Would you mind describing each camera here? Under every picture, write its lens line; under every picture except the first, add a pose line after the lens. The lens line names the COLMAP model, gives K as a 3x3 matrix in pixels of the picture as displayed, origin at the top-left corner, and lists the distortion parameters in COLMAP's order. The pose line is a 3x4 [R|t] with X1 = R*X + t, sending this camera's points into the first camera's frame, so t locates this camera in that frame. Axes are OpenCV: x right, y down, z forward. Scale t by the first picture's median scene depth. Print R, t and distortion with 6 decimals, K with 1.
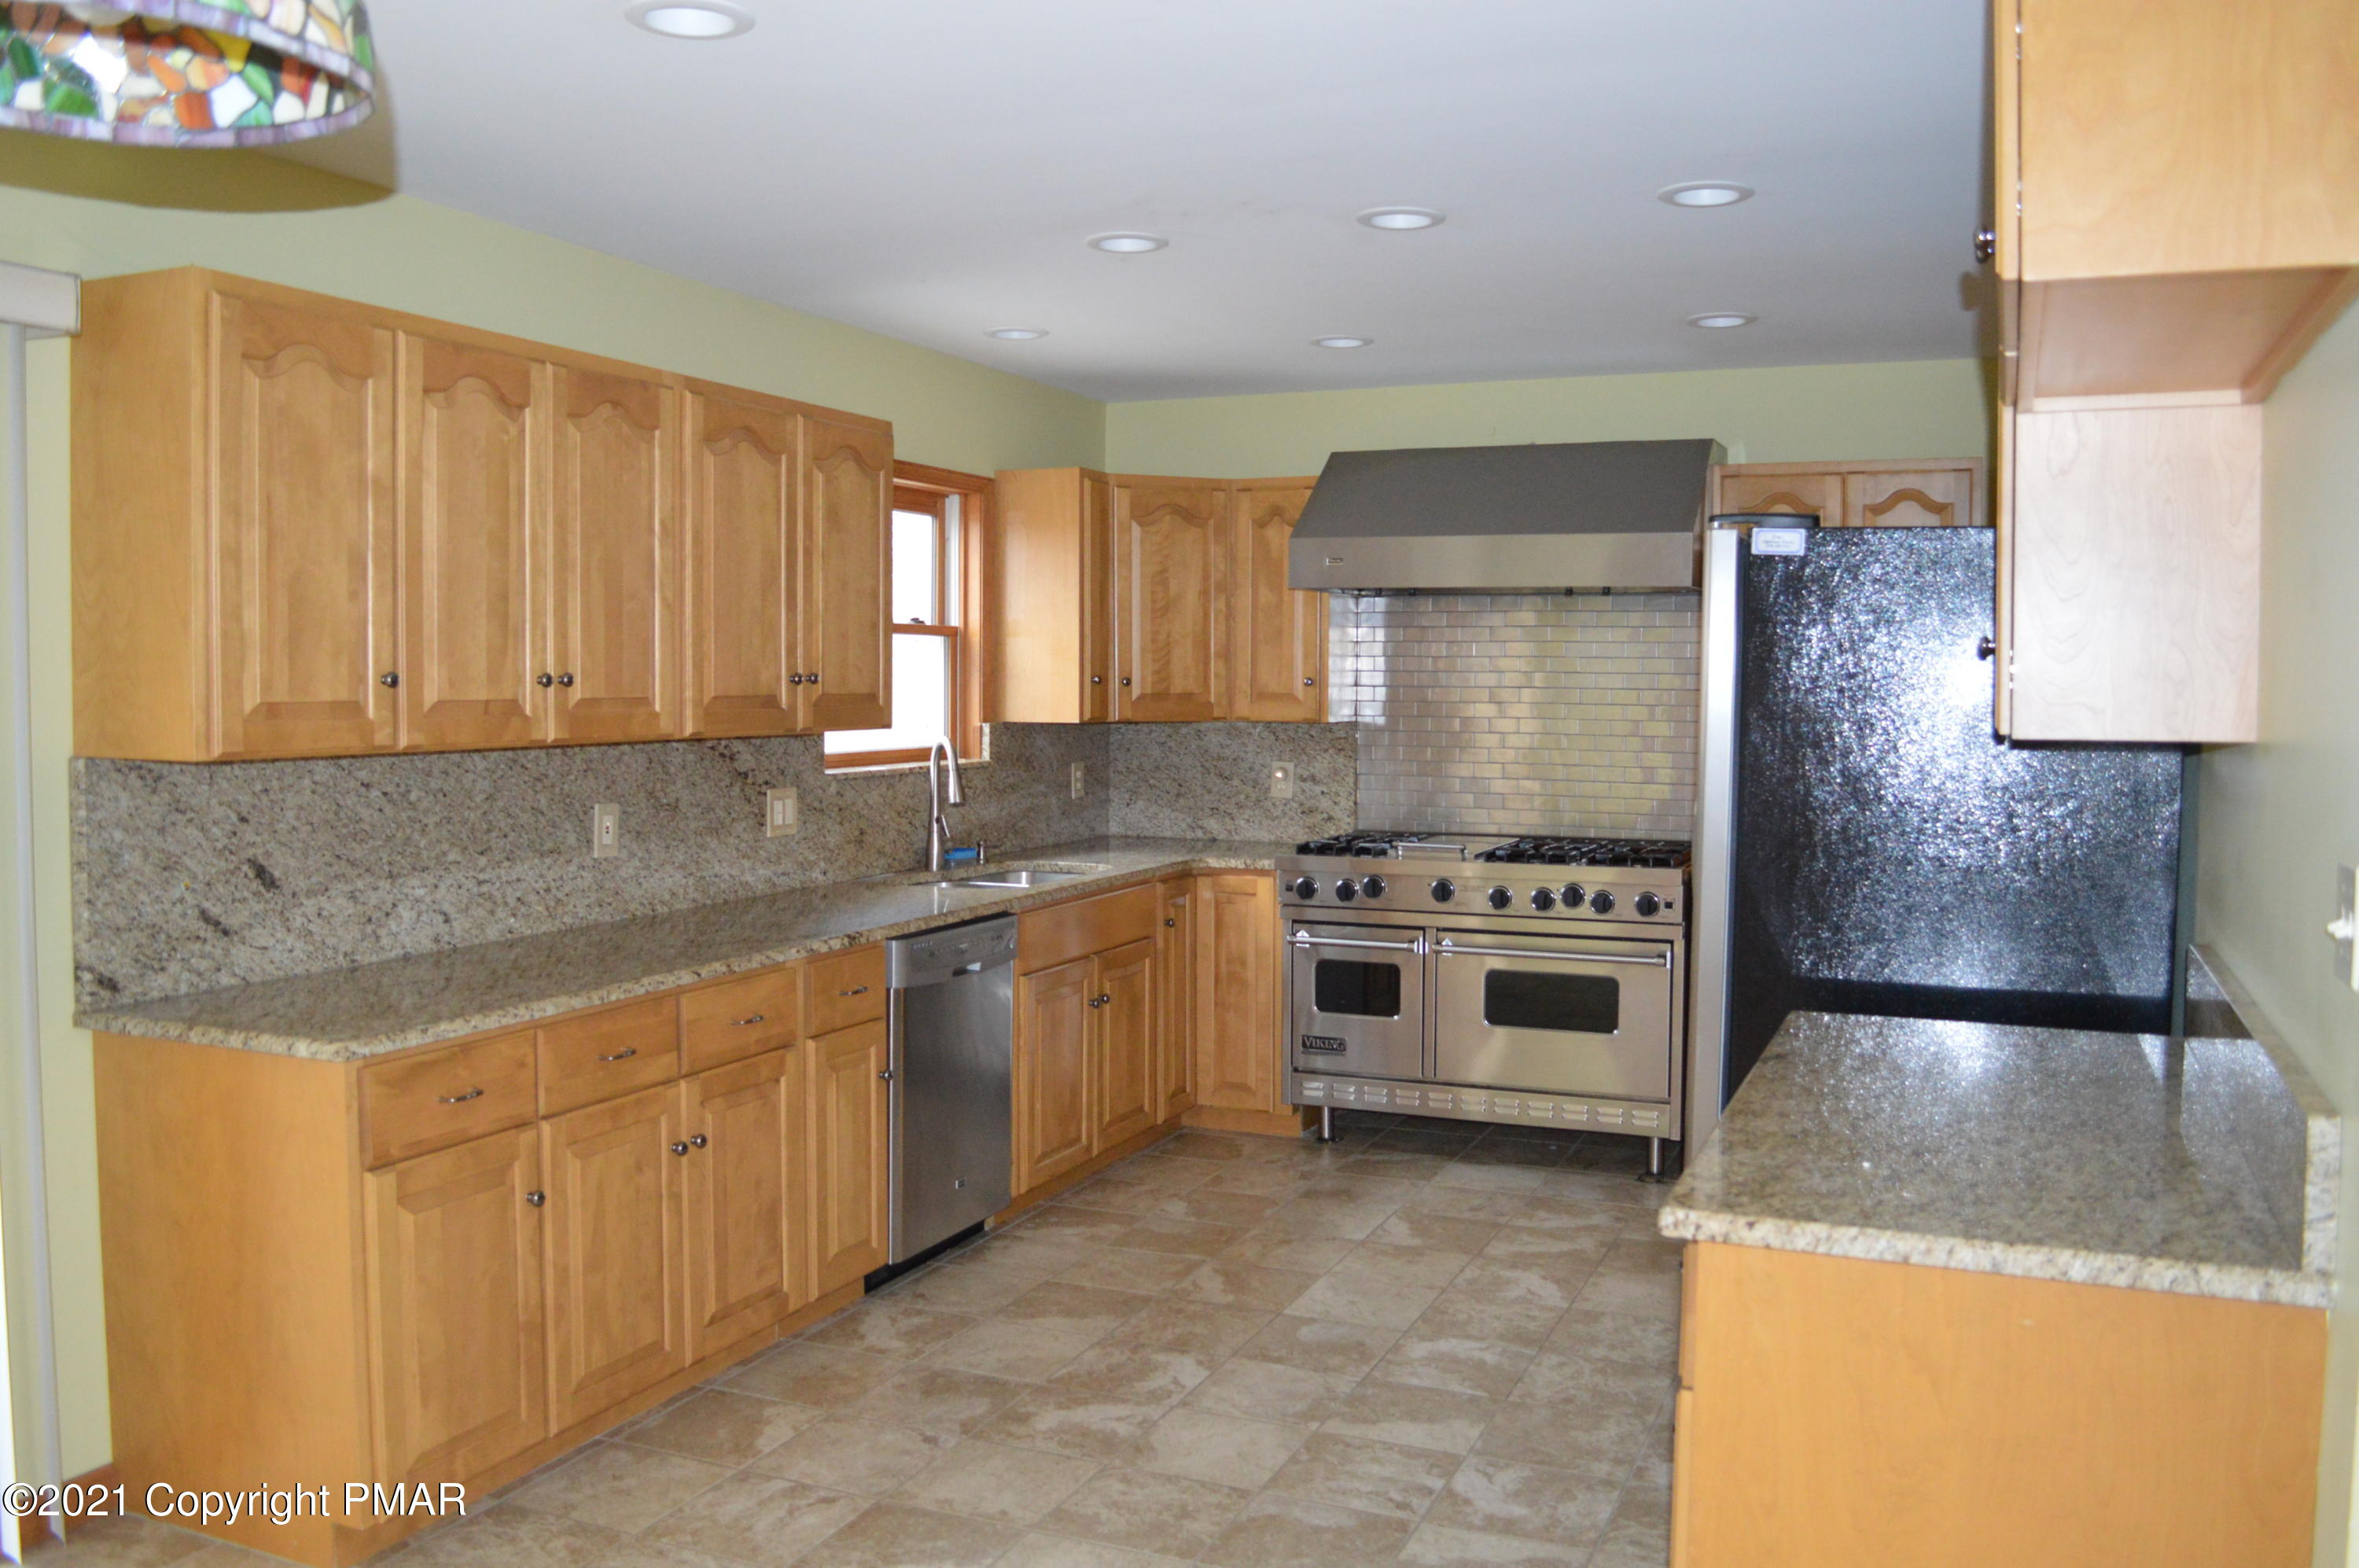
lens RADIAL K [[1888.8, 0, 1199.5], [0, 1888.8, 764.3], [0, 0, 1]] dist [-0.086602, 0.014342]
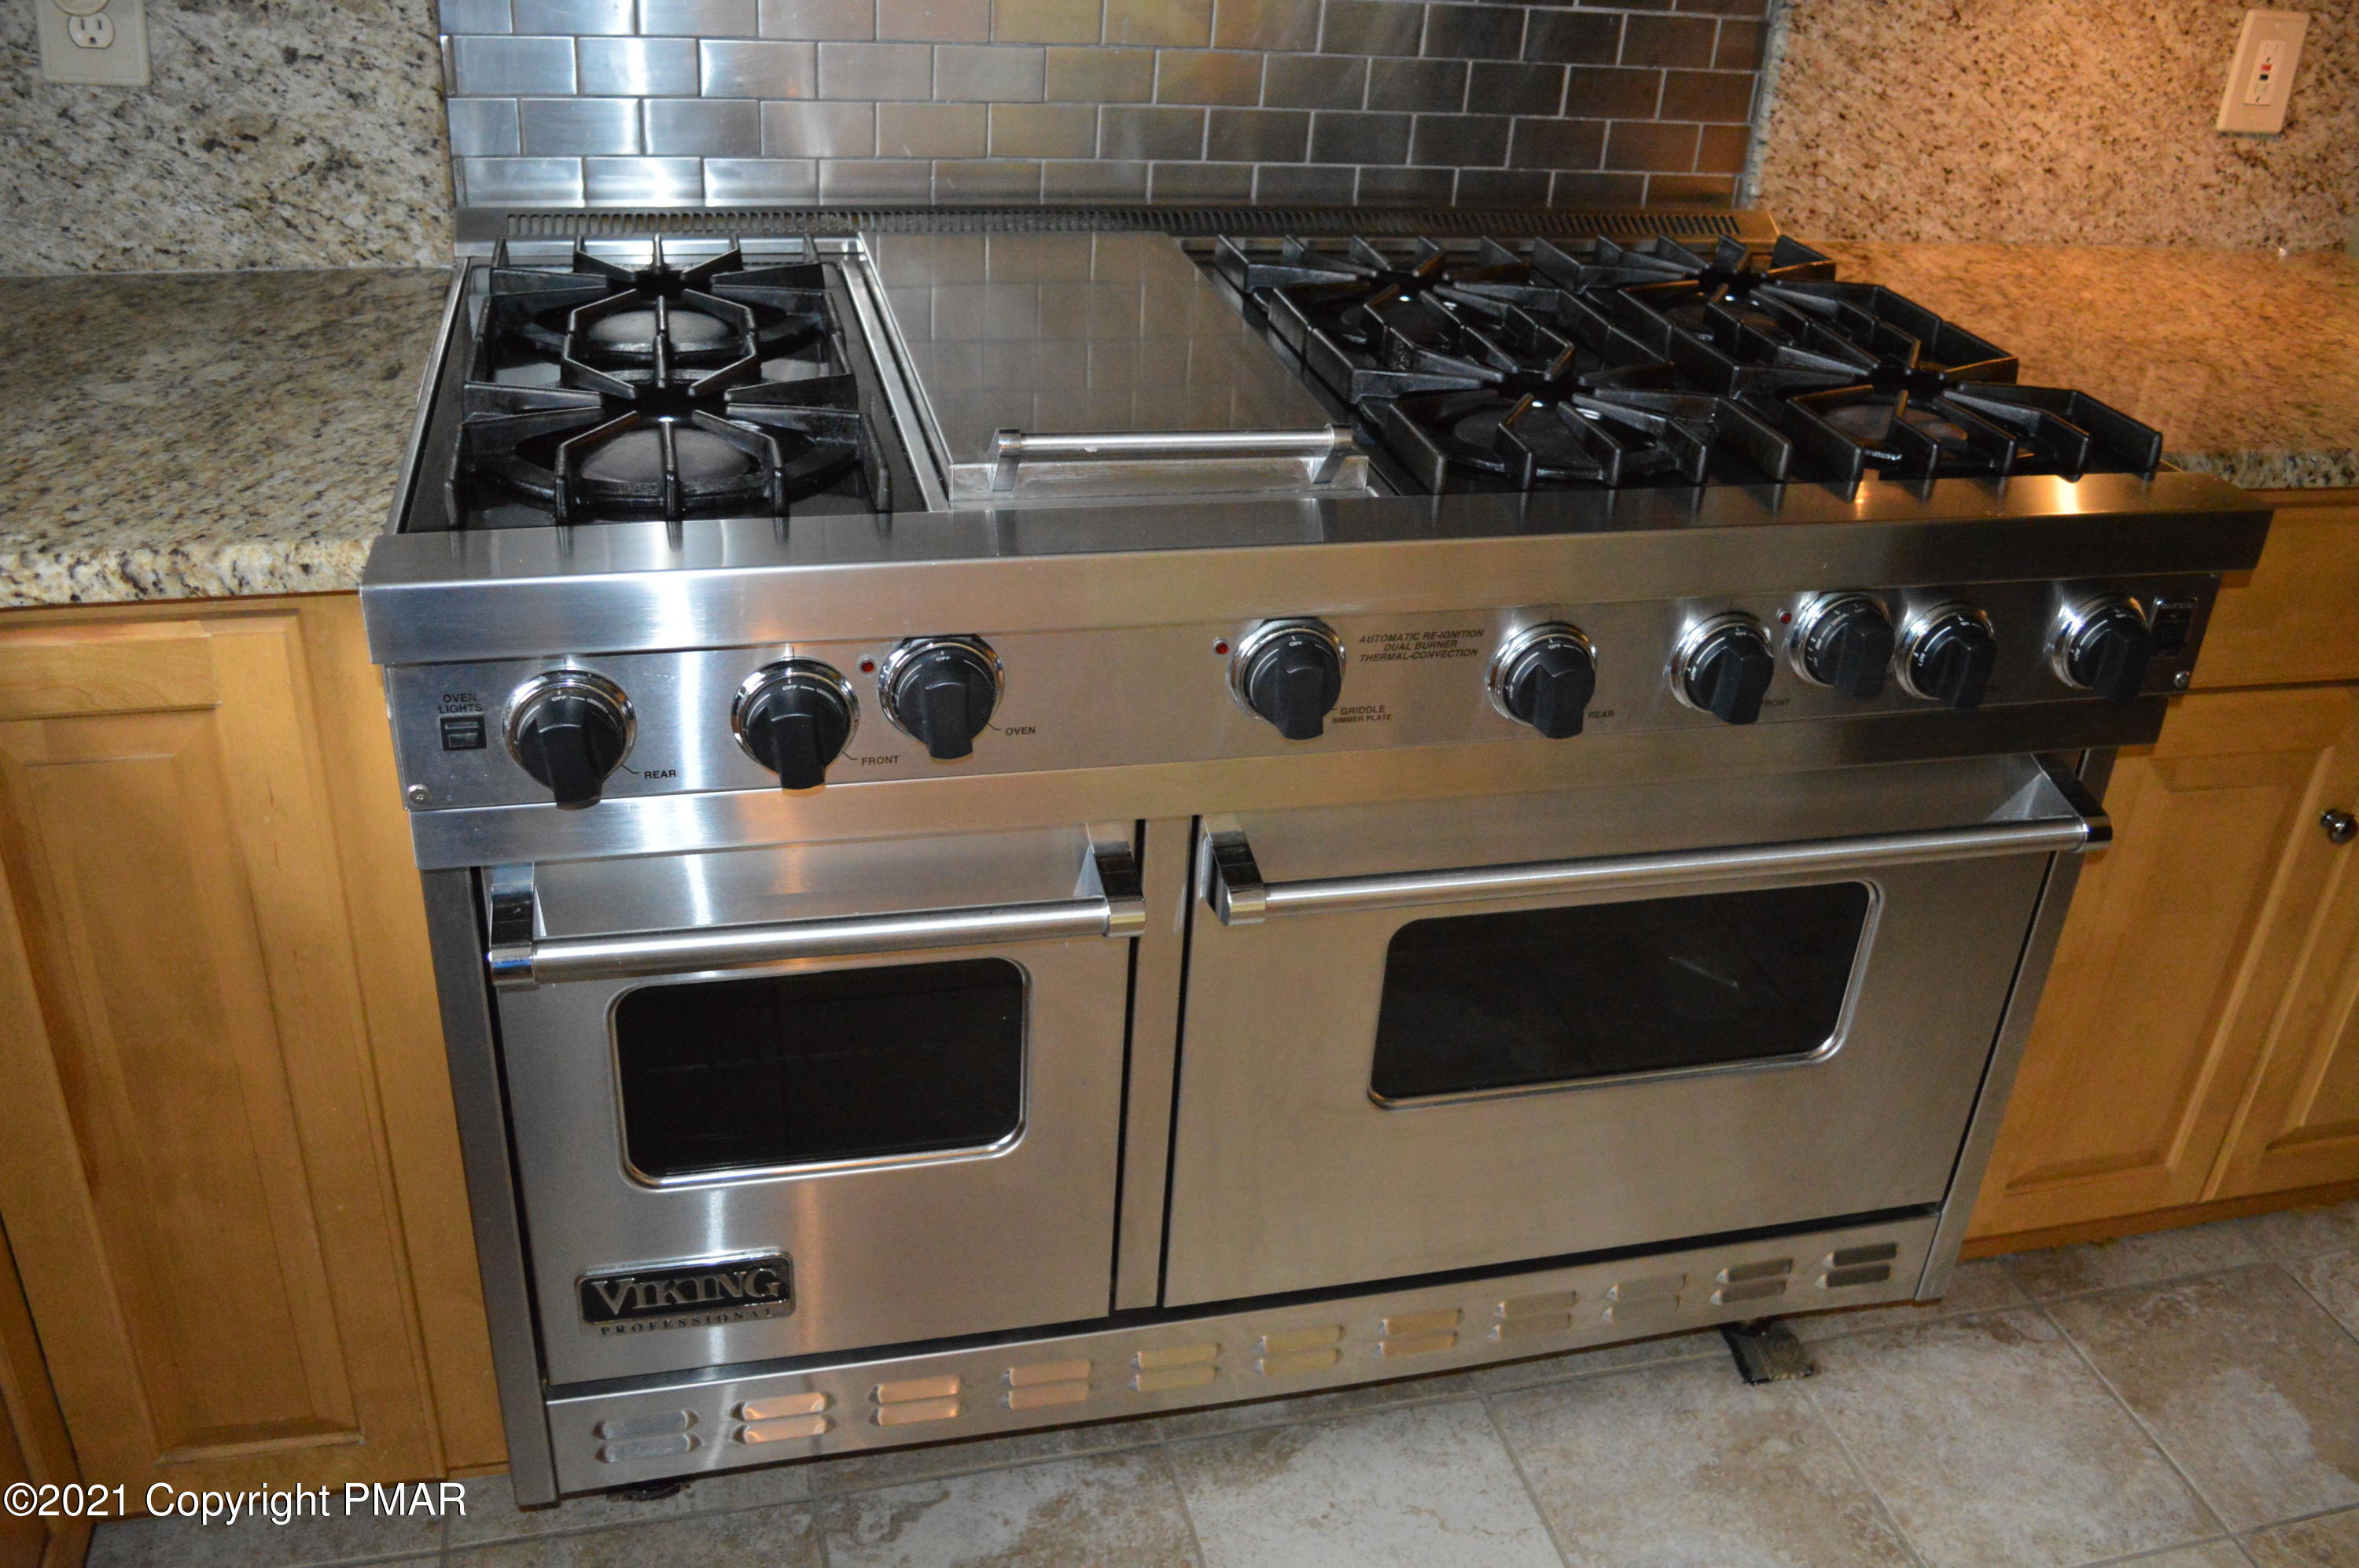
lens RADIAL K [[2031.6, 0, 1186.6], [0, 2031.6, 770.1], [0, 0, 1]] dist [-0.084988, 0.004753]
pose [[0.788263, -0.254279, 0.560342, -0.011058], [-0.032977, 0.891859, 0.451110, -0.030148], [-0.614454, -0.374072, 0.694634, 1.077739]]
